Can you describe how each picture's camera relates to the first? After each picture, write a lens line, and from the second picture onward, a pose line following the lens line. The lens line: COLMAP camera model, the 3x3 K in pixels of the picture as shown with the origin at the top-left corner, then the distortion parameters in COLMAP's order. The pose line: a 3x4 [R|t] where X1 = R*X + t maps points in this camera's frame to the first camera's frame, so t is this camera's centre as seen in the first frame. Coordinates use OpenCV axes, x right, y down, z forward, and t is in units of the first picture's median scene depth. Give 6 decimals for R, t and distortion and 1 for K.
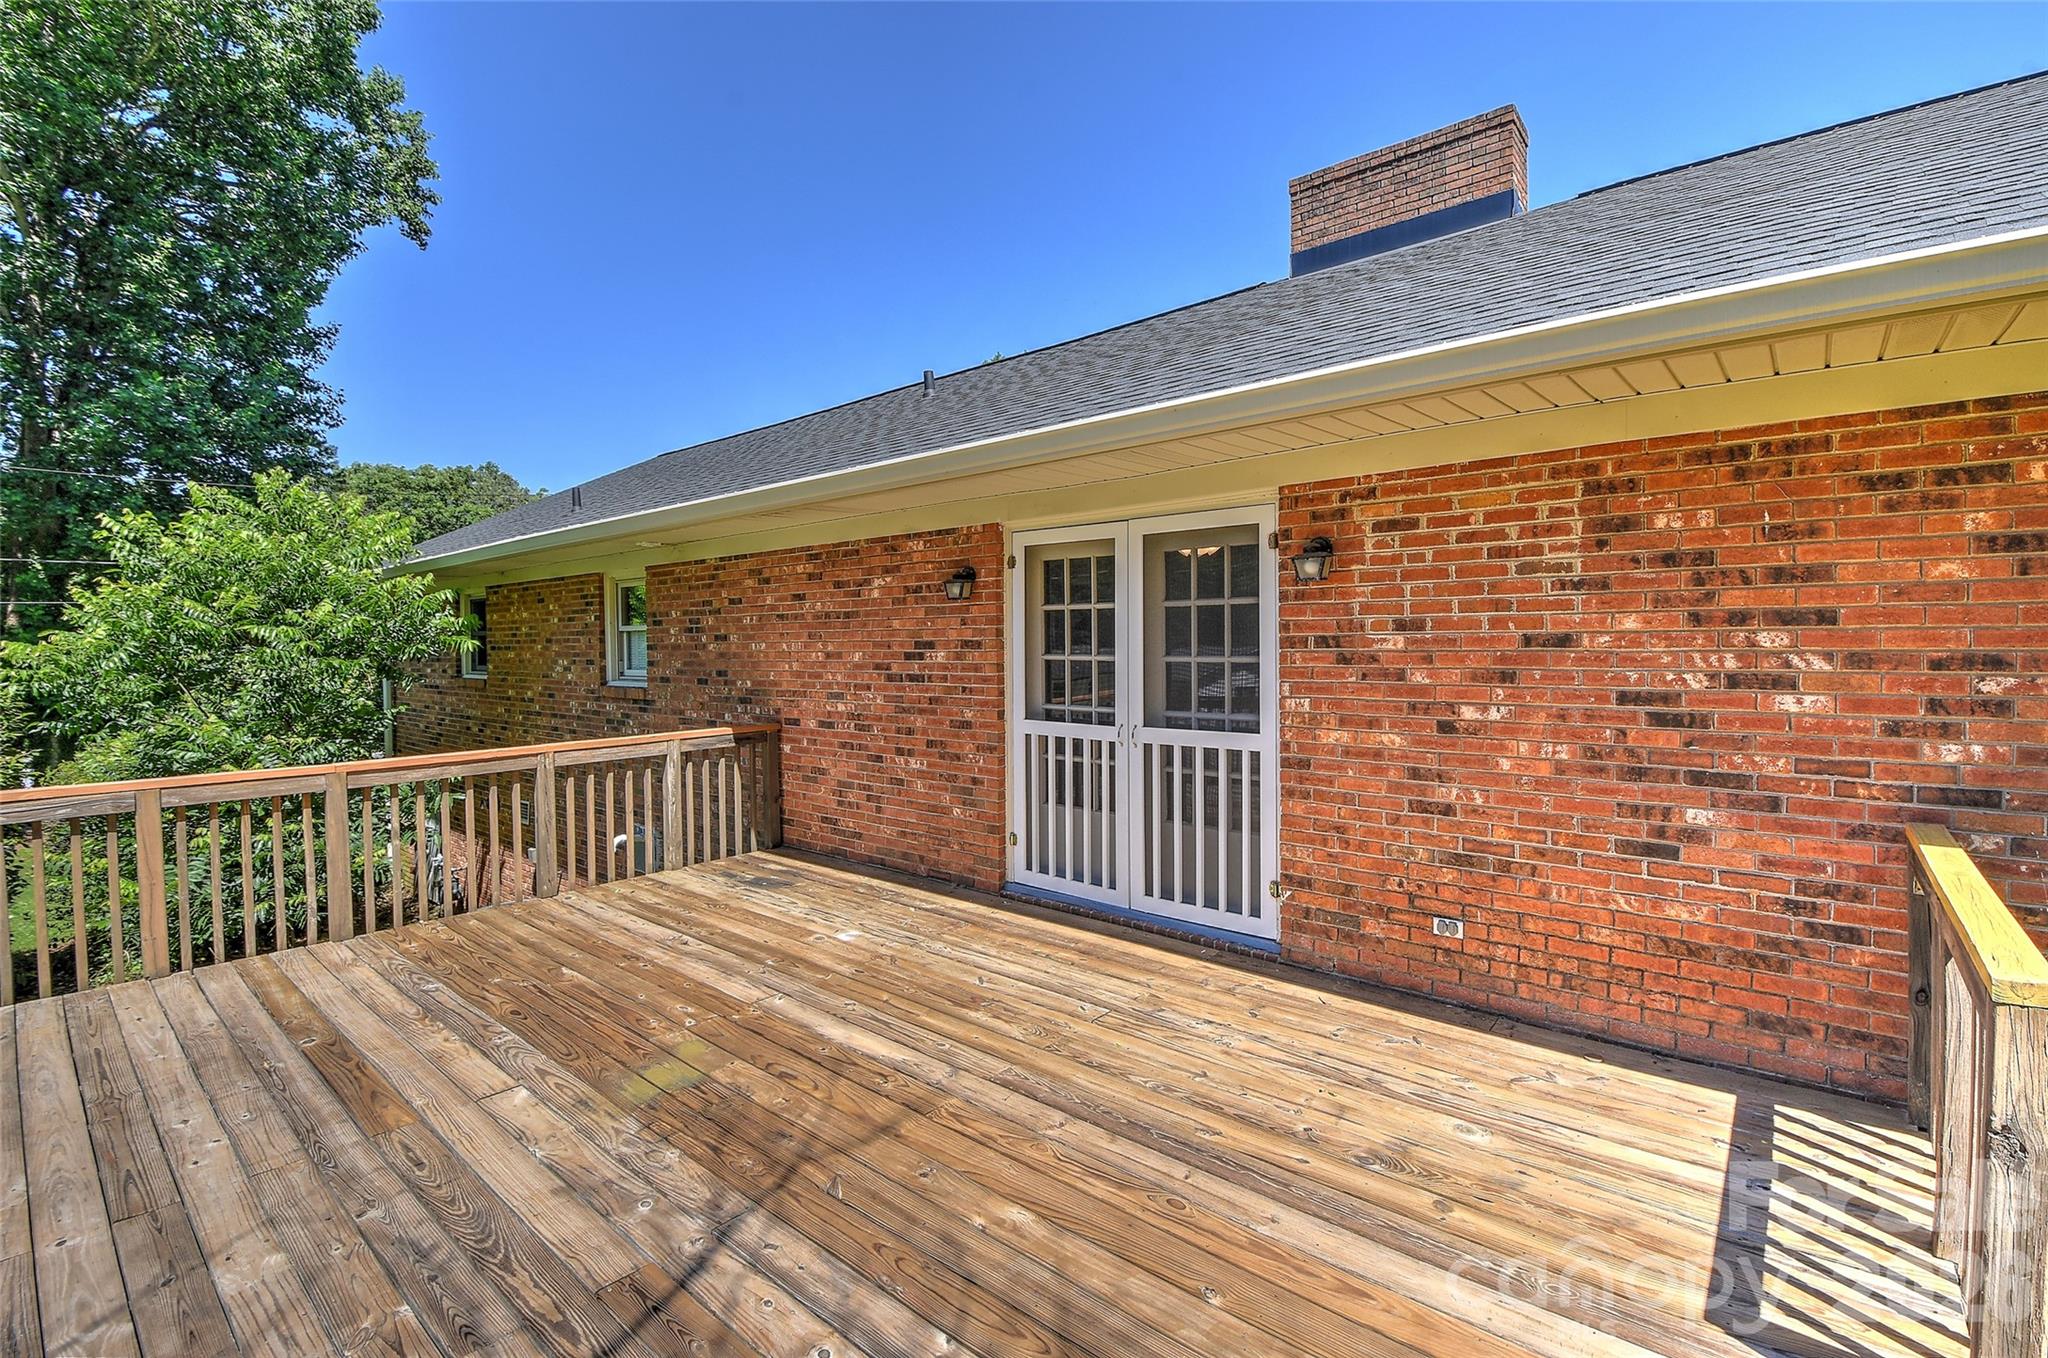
lens RADIAL K [[909.7, 0, 1039.8], [0, 909.7, 660.2], [0, 0, 1]] dist [-0.021867, -0.003227]
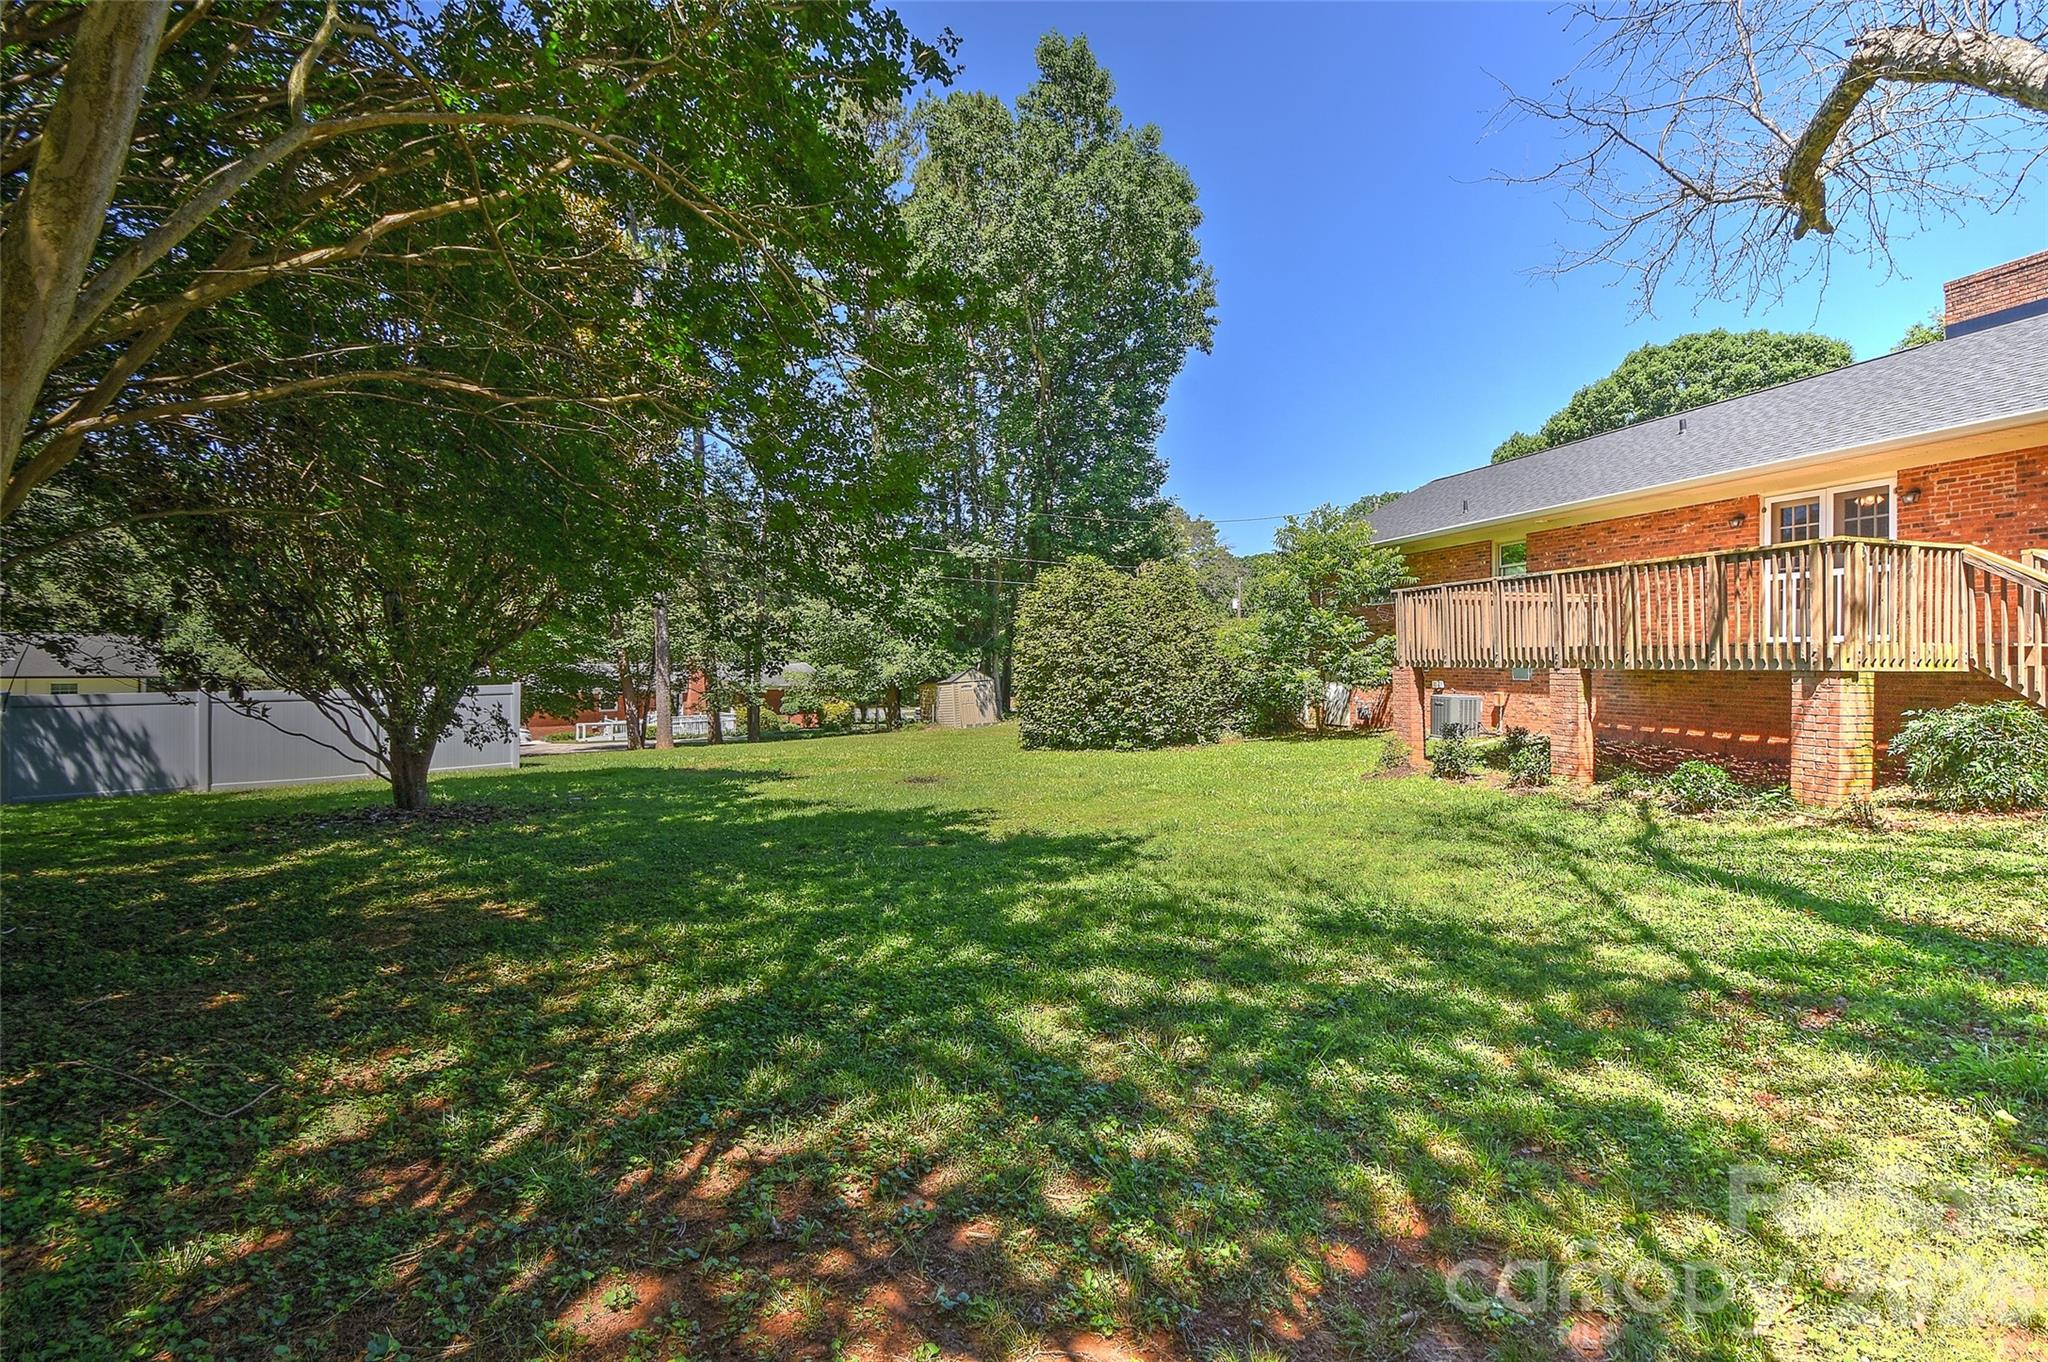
lens RADIAL K [[909.7, 0, 1023.7], [0, 909.7, 676.3], [0, 0, 1]] dist [-0.021867, -0.003227]
pose [[0.815964, 0.022219, -0.577675, -0.255227], [-0.021293, 0.999738, 0.008377, 0.357772], [0.577710, 0.005465, 0.816224, -2.092585]]
